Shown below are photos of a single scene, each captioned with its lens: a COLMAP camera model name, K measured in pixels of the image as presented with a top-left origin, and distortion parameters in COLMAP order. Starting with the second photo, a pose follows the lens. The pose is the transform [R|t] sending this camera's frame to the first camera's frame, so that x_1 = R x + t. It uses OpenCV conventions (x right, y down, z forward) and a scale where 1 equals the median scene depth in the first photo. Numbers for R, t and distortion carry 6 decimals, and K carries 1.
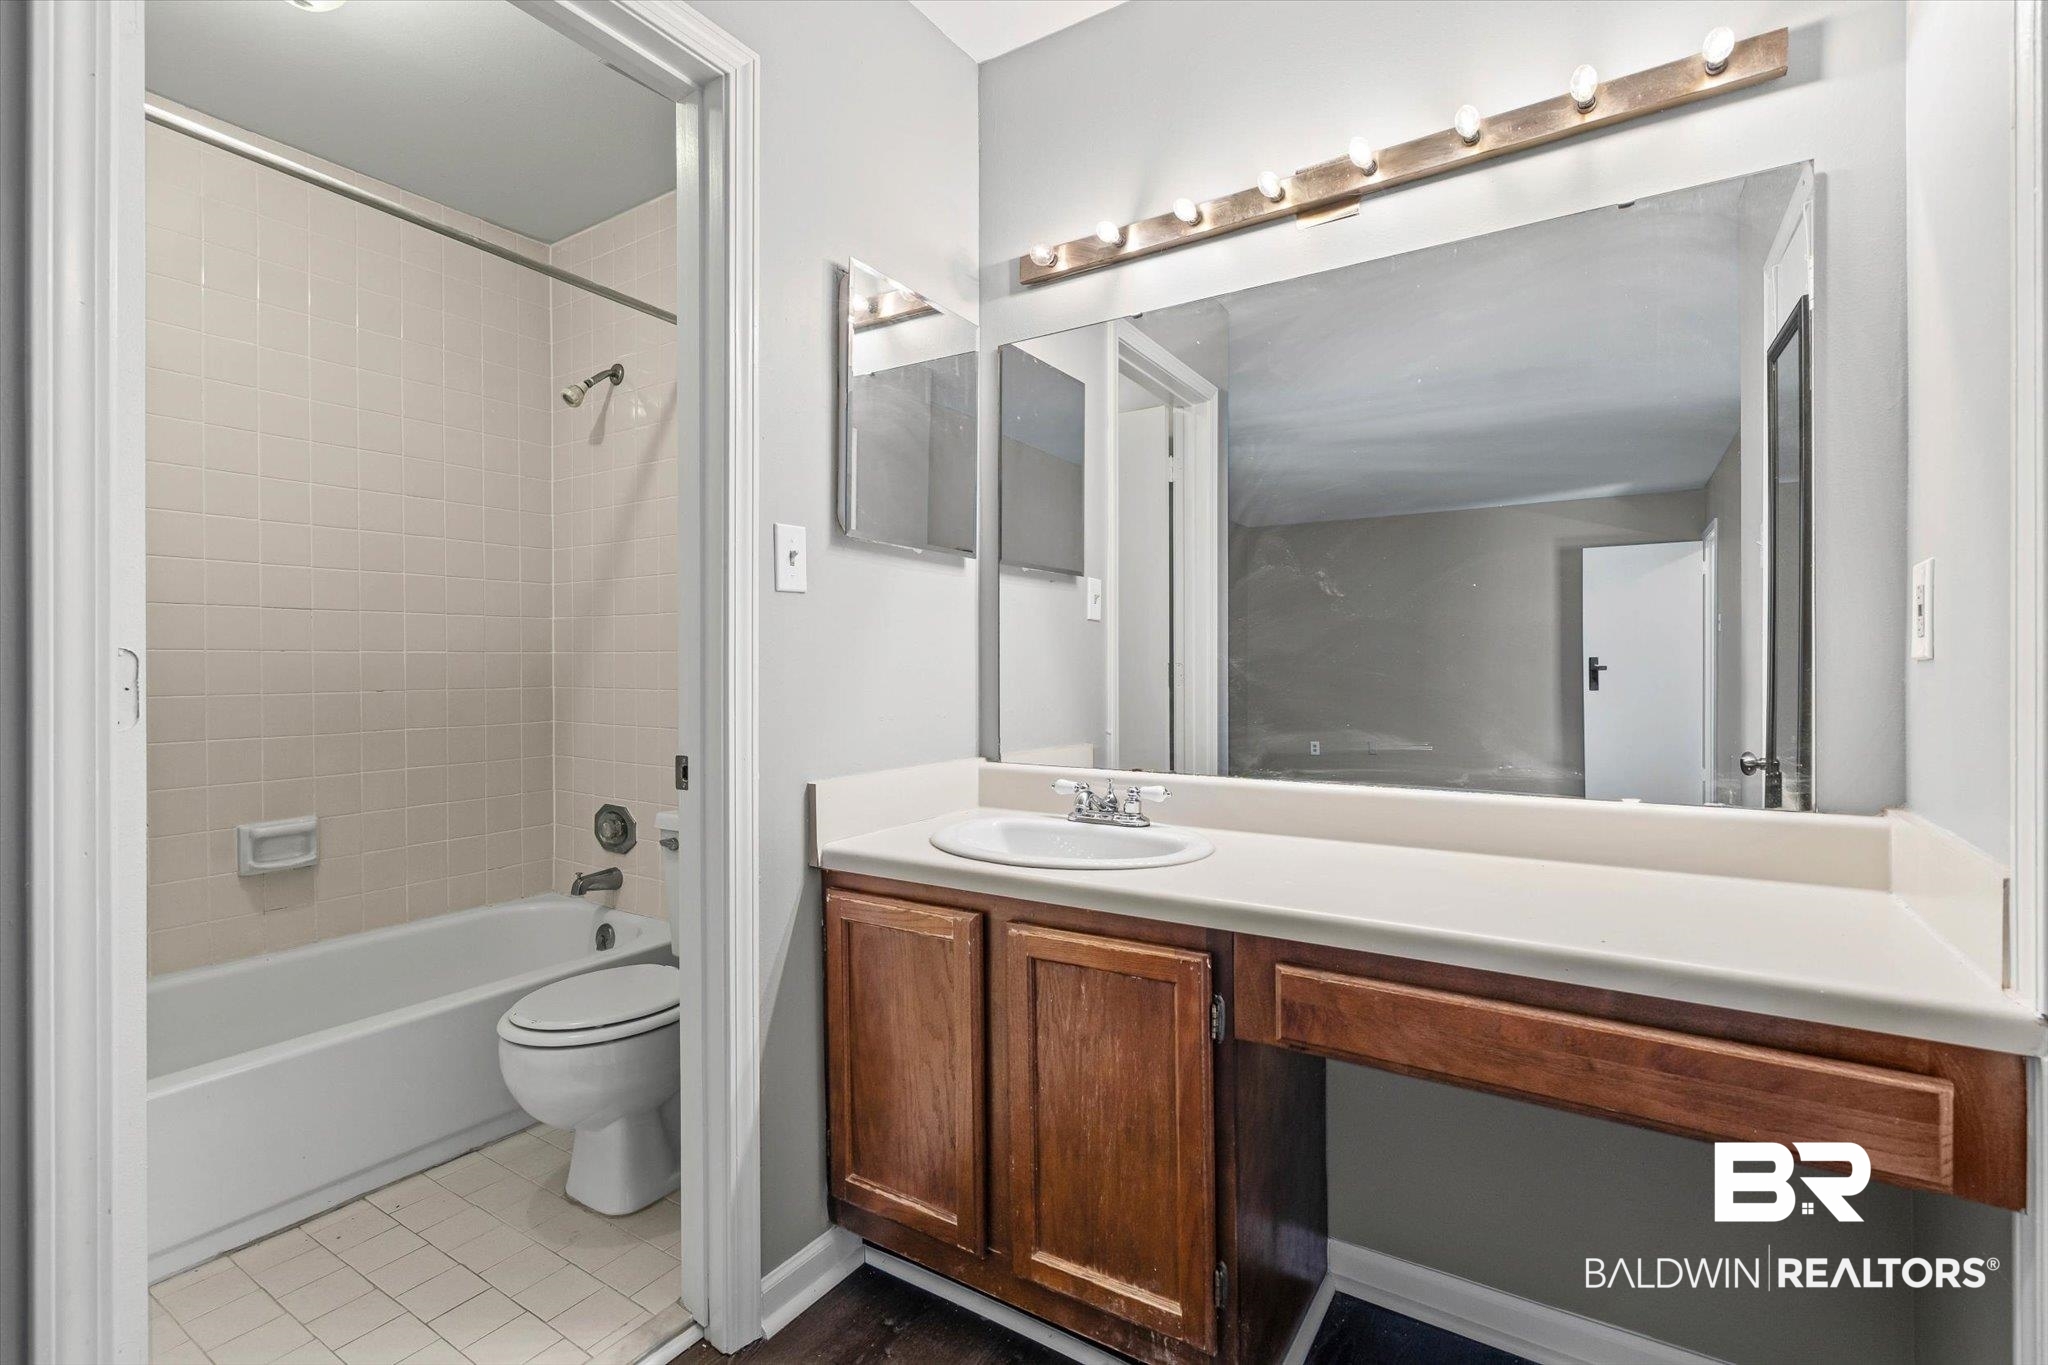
lens RADIAL K [[929.8, 0, 1022.1], [0, 929.8, 675.5], [0, 0, 1]] dist [0.000495, 0.000610]
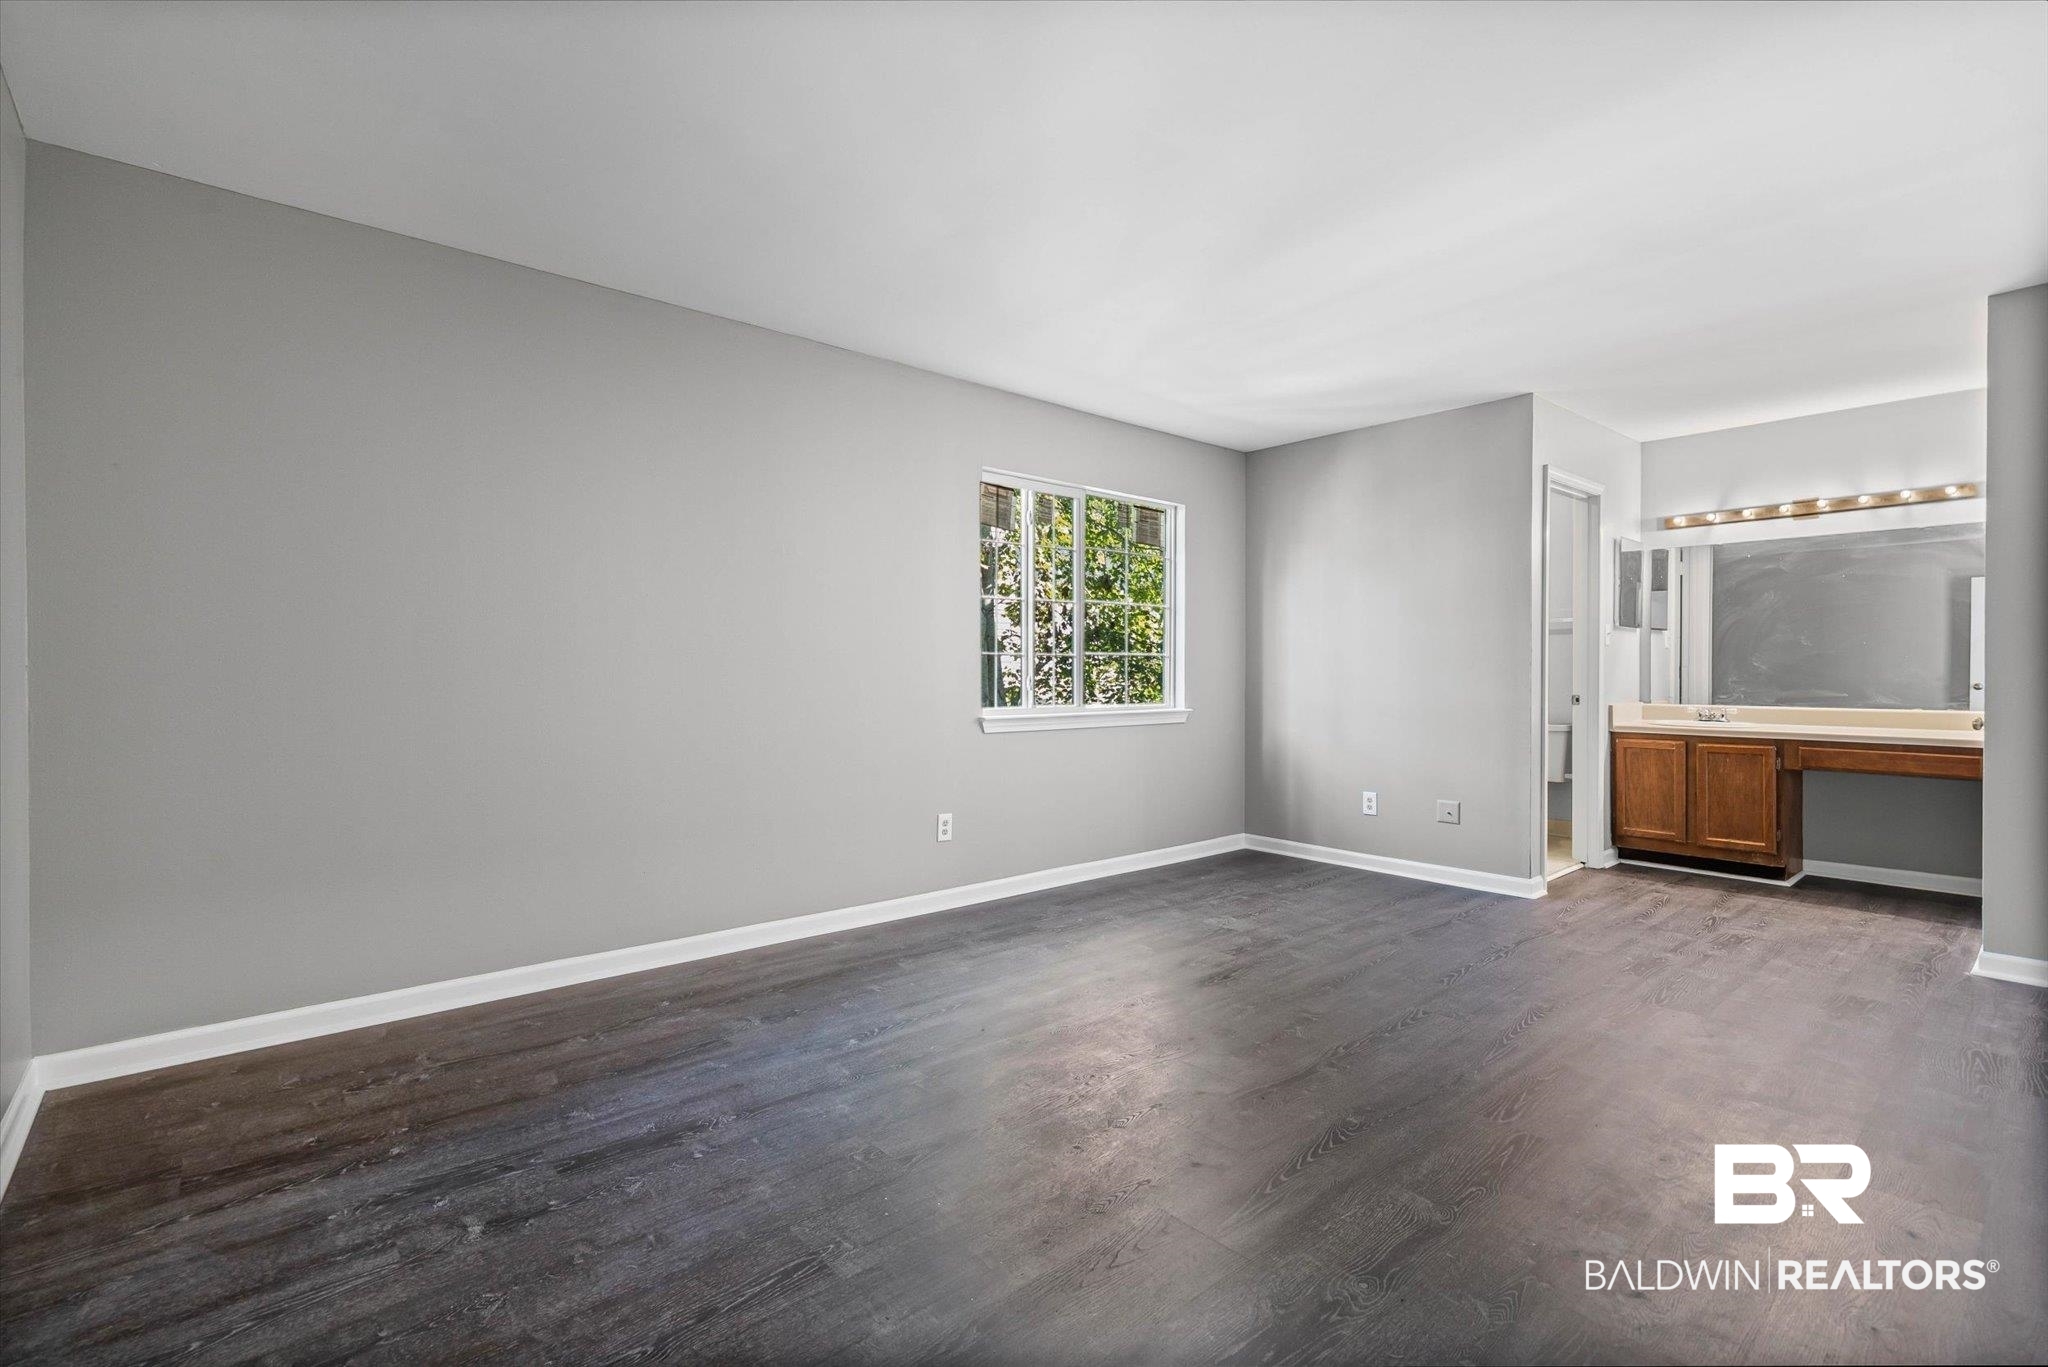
lens RADIAL K [[929.8, 0, 1019.7], [0, 929.8, 675.8], [0, 0, 1]] dist [0.000495, 0.000610]
pose [[0.958738, 0.005128, -0.284243, -1.365055], [-0.004213, 0.999984, 0.003831, 0.013451], [0.284259, -0.002475, 0.958744, -2.847499]]
